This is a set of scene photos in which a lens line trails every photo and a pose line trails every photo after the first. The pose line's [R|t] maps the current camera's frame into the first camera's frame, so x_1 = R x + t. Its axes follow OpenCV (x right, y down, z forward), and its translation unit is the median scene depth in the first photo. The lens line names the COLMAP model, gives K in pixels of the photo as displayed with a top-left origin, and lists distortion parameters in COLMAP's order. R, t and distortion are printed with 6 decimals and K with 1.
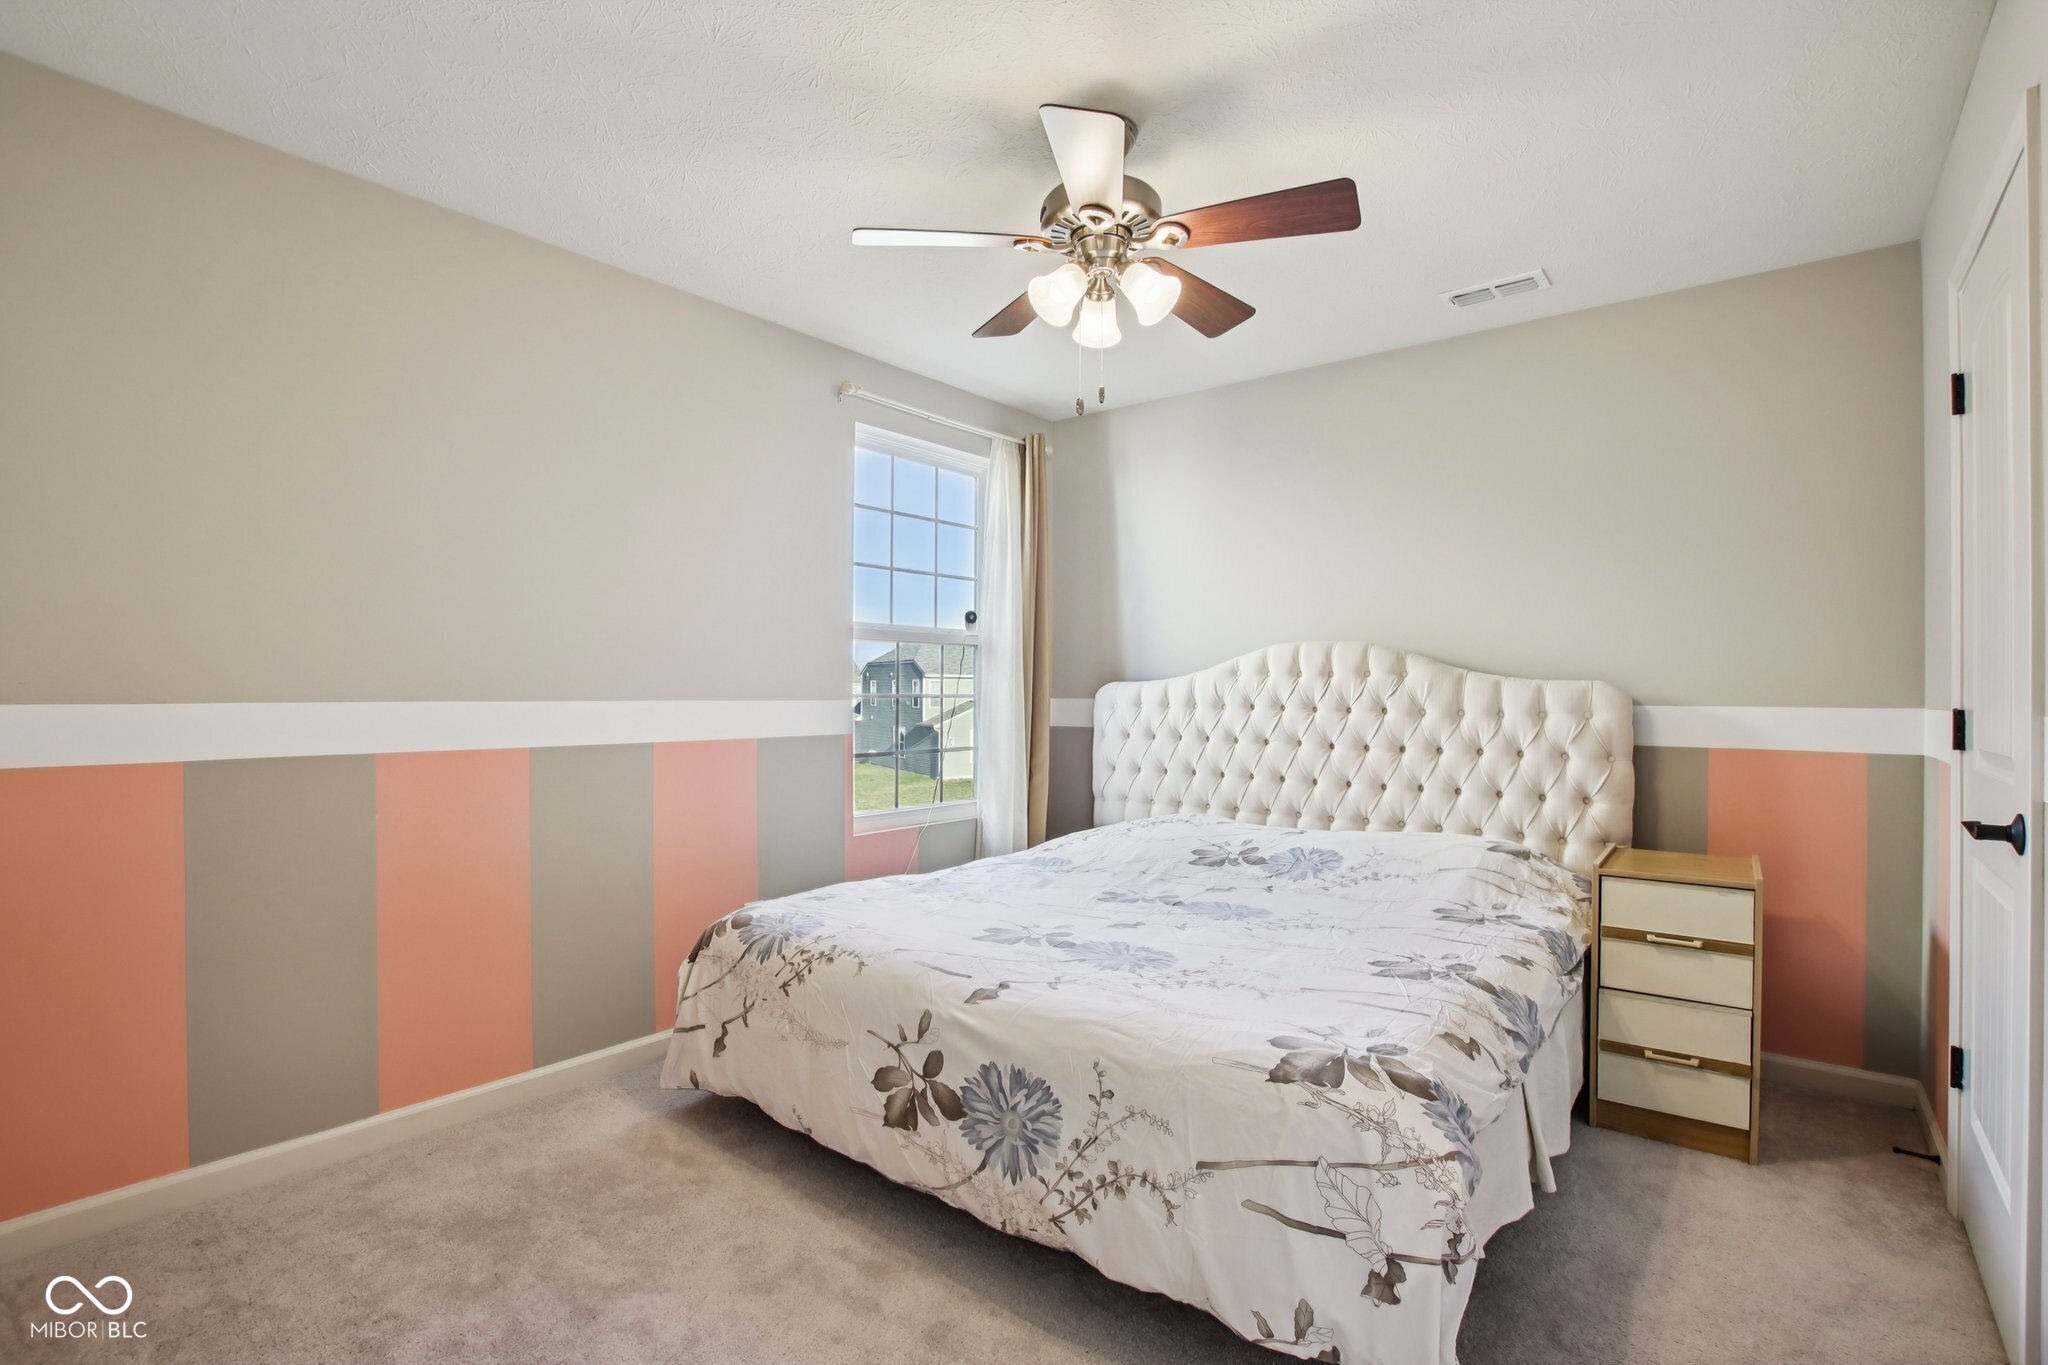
lens RADIAL K [[958.5, 0, 1023.3], [0, 958.5, 694.5], [0, 0, 1]] dist [-0.039578, -0.000213]
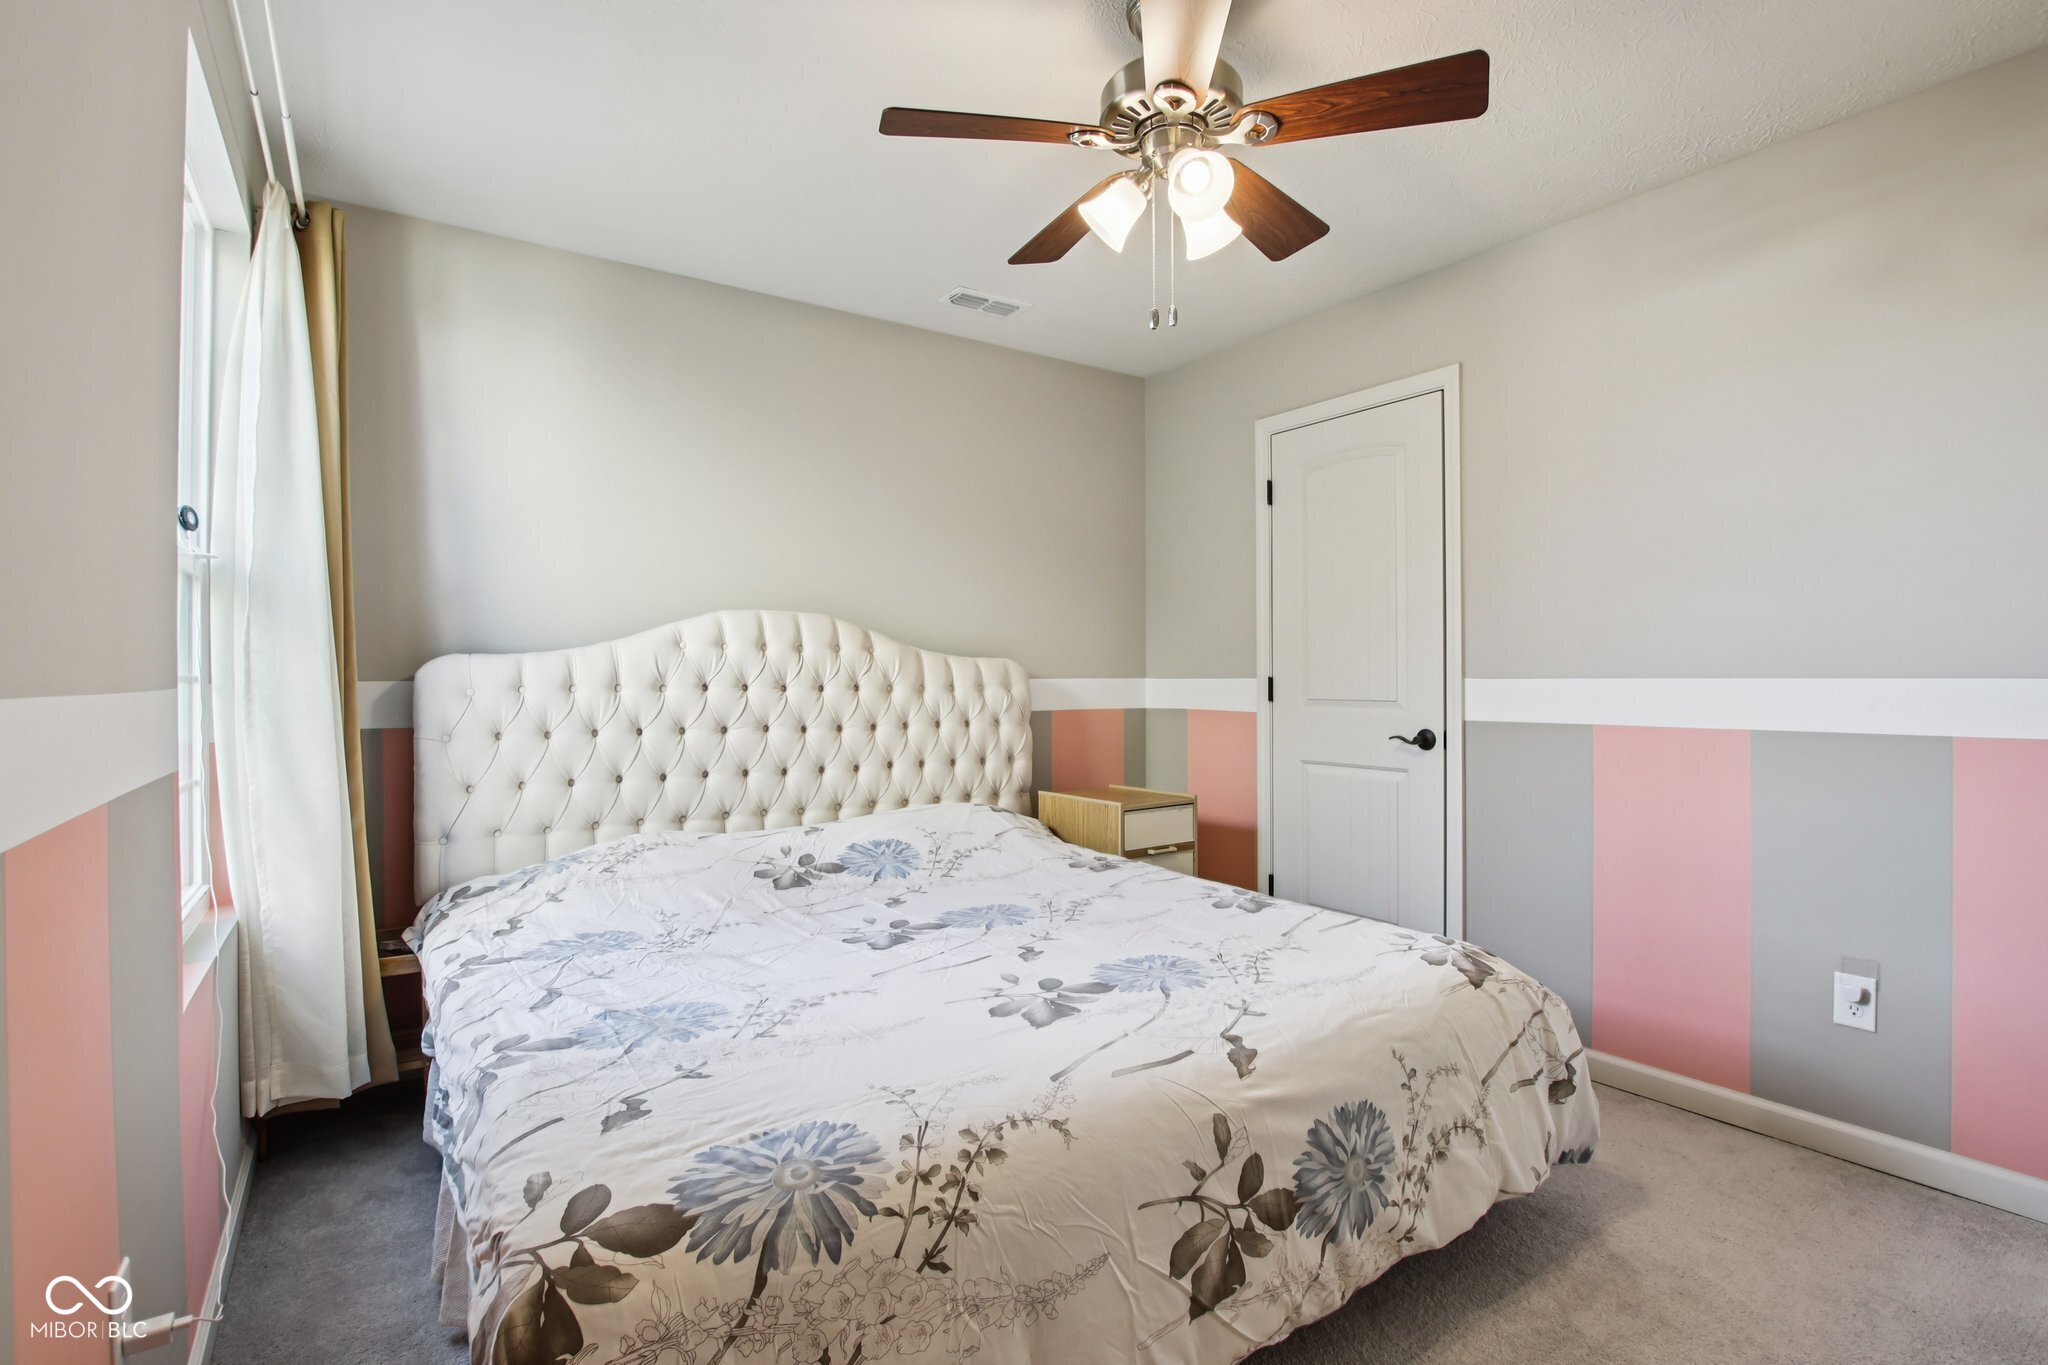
lens RADIAL K [[958.5, 0, 1023.3], [0, 958.5, 675.1], [0, 0, 1]] dist [-0.039578, -0.000213]
pose [[0.282170, -0.005703, 0.959348, -0.727489], [0.006063, 0.999973, 0.004161, 0.001895], [-0.959345, 0.004643, 0.282197, 0.840909]]
